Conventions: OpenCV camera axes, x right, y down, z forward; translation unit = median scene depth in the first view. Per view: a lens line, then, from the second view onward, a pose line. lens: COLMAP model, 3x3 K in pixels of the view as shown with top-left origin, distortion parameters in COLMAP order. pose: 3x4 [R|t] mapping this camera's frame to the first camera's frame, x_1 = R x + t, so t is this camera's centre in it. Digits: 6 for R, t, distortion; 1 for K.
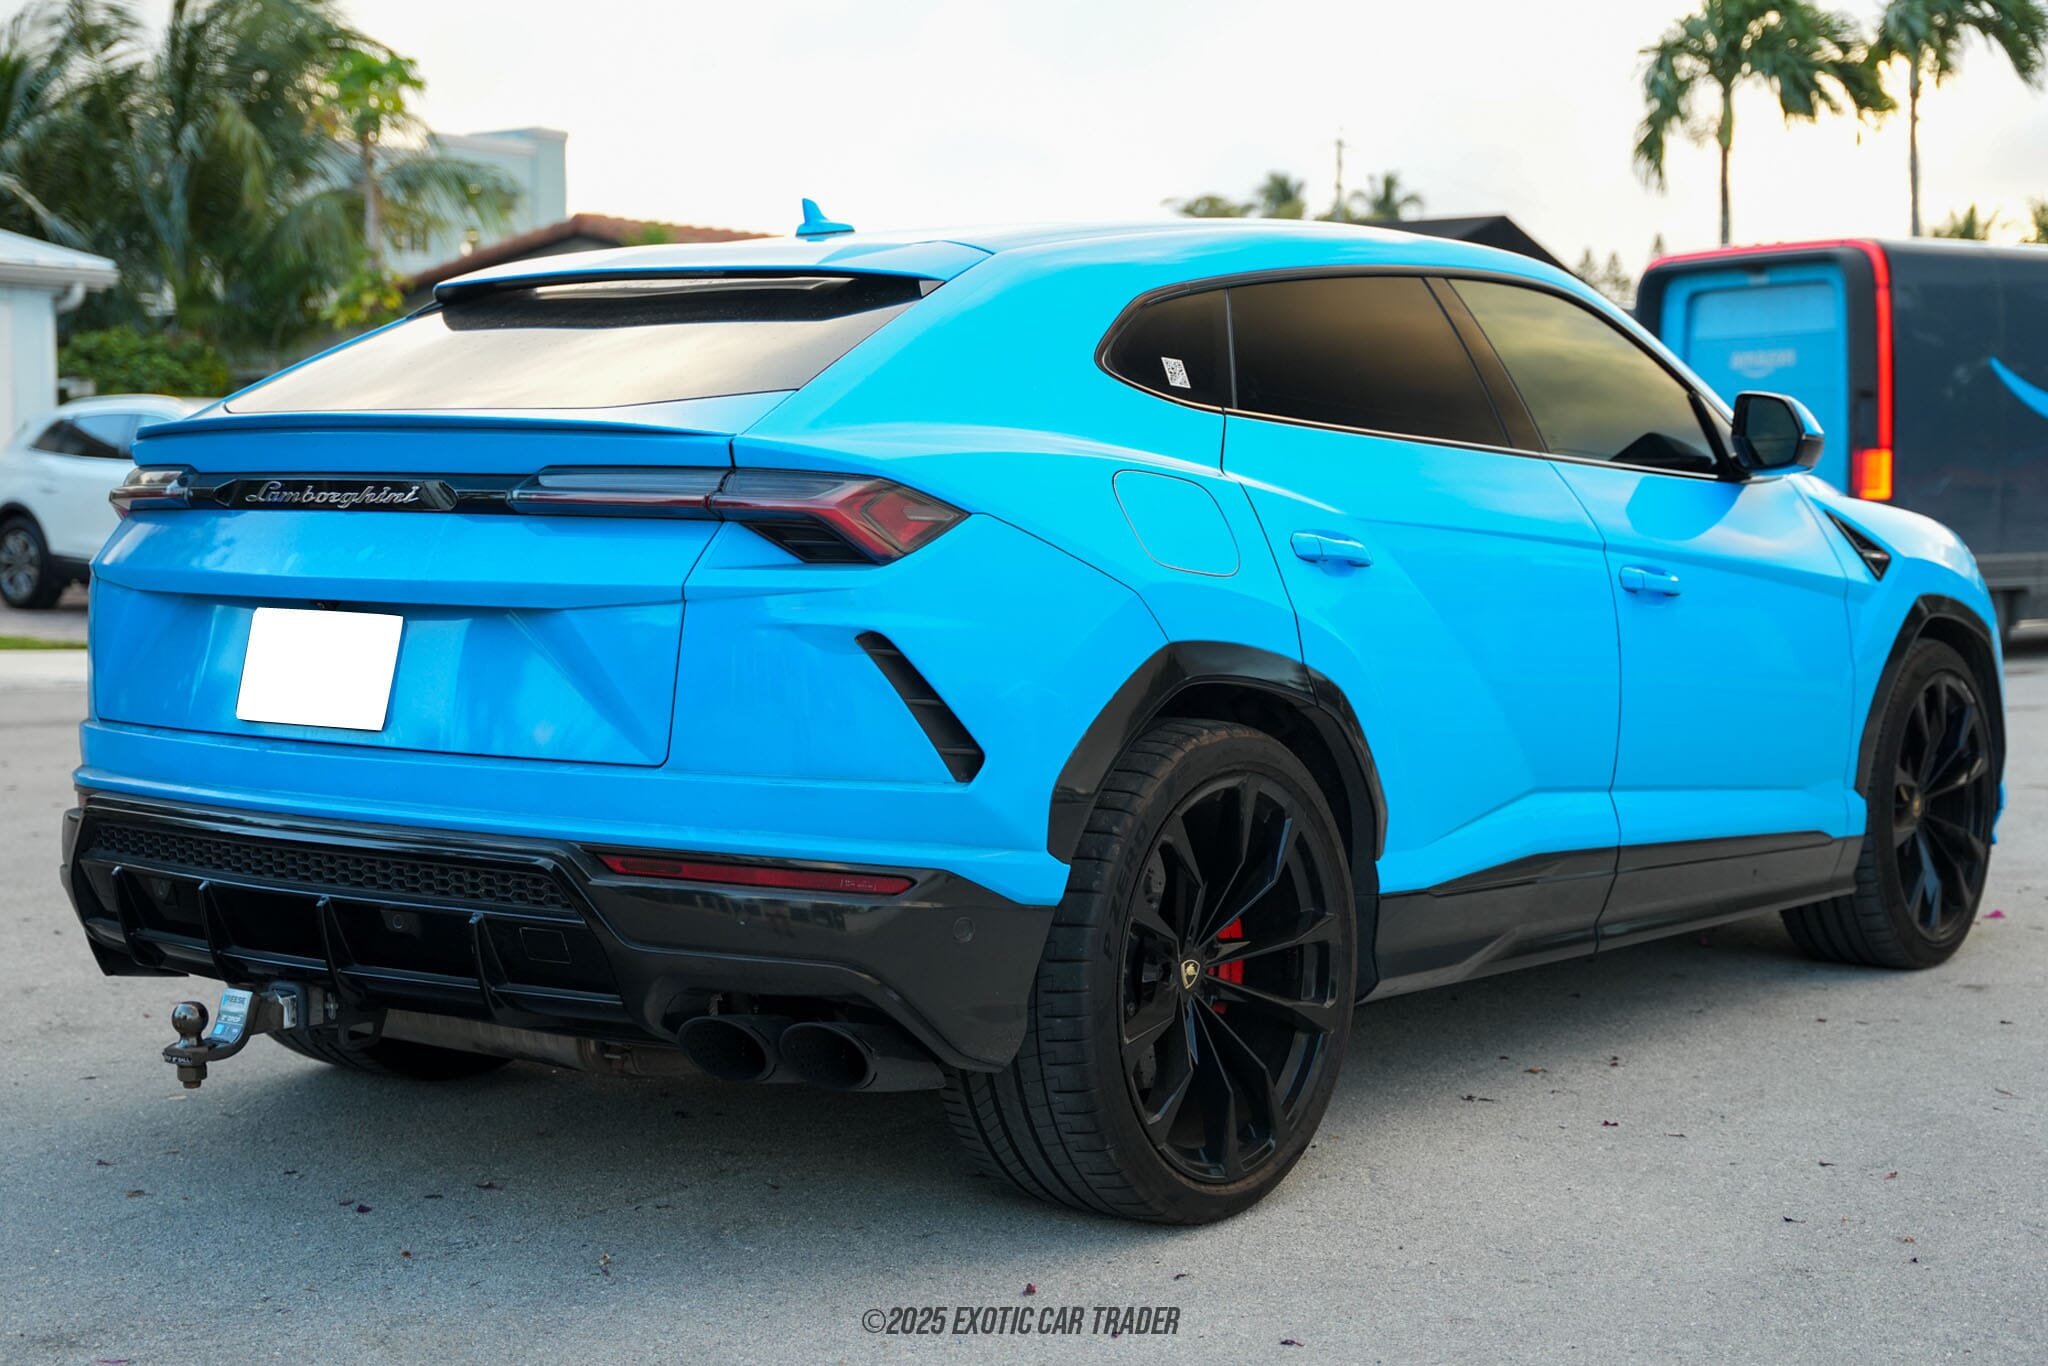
lens RADIAL K [[2718.4, 0, 1029.5], [0, 2718.4, 686.9], [0, 0, 1]] dist [0.165588, 0.000000]
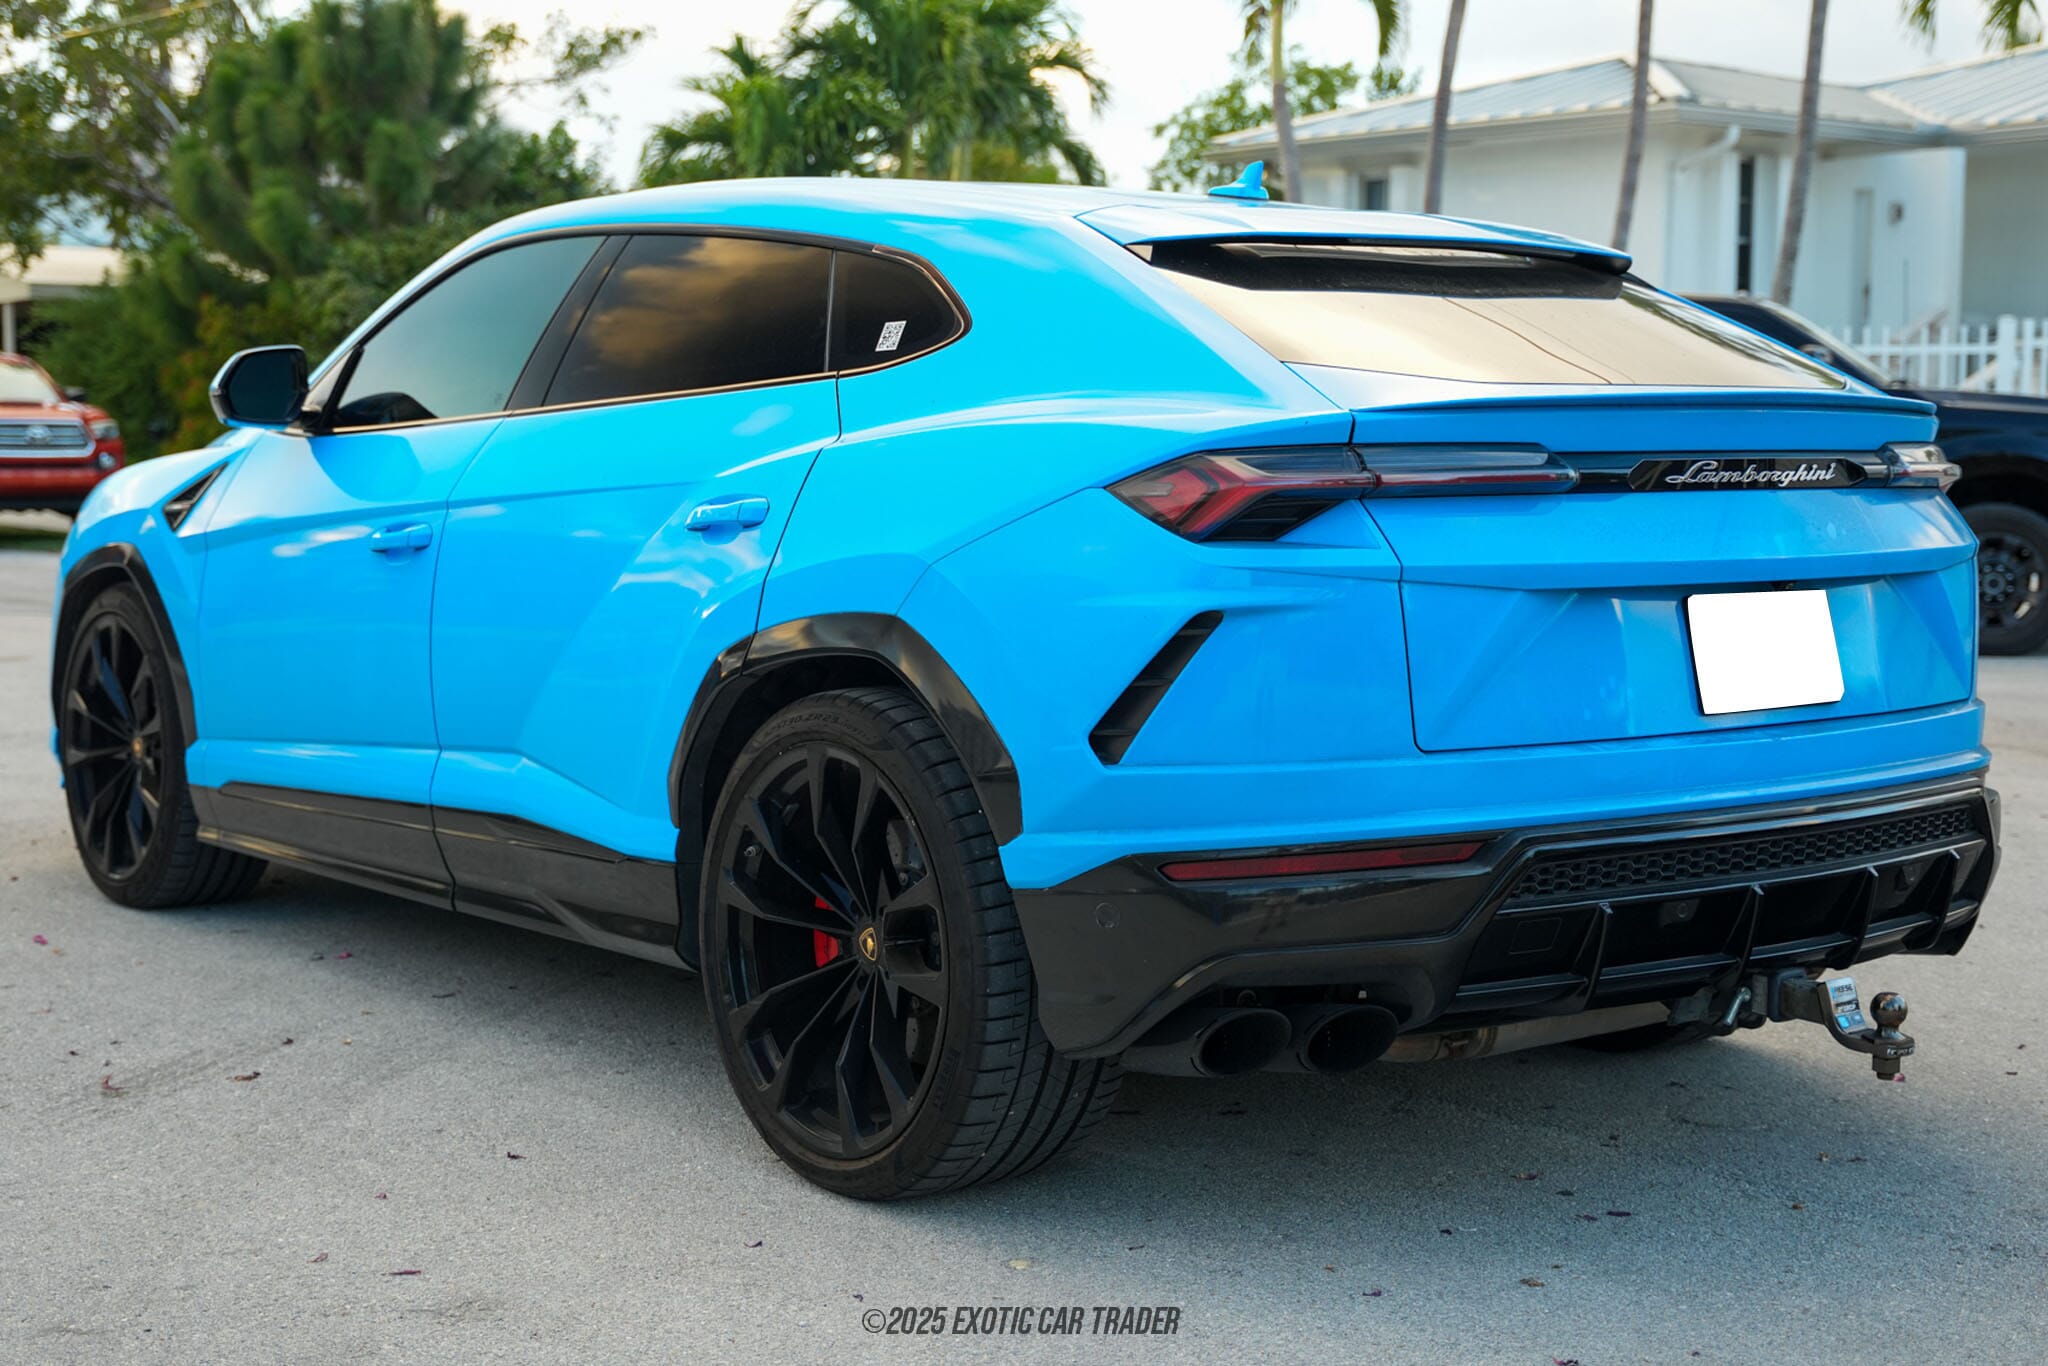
lens RADIAL K [[2779.2, 0, 1026.0], [0, 2779.2, 684.9], [0, 0, 1]] dist [0.000486, 0.000000]
pose [[0.257480, -0.084735, 0.962561, -1.300370], [0.068935, 0.995220, 0.069171, -0.082571], [-0.963822, 0.048544, 0.262091, 1.007510]]
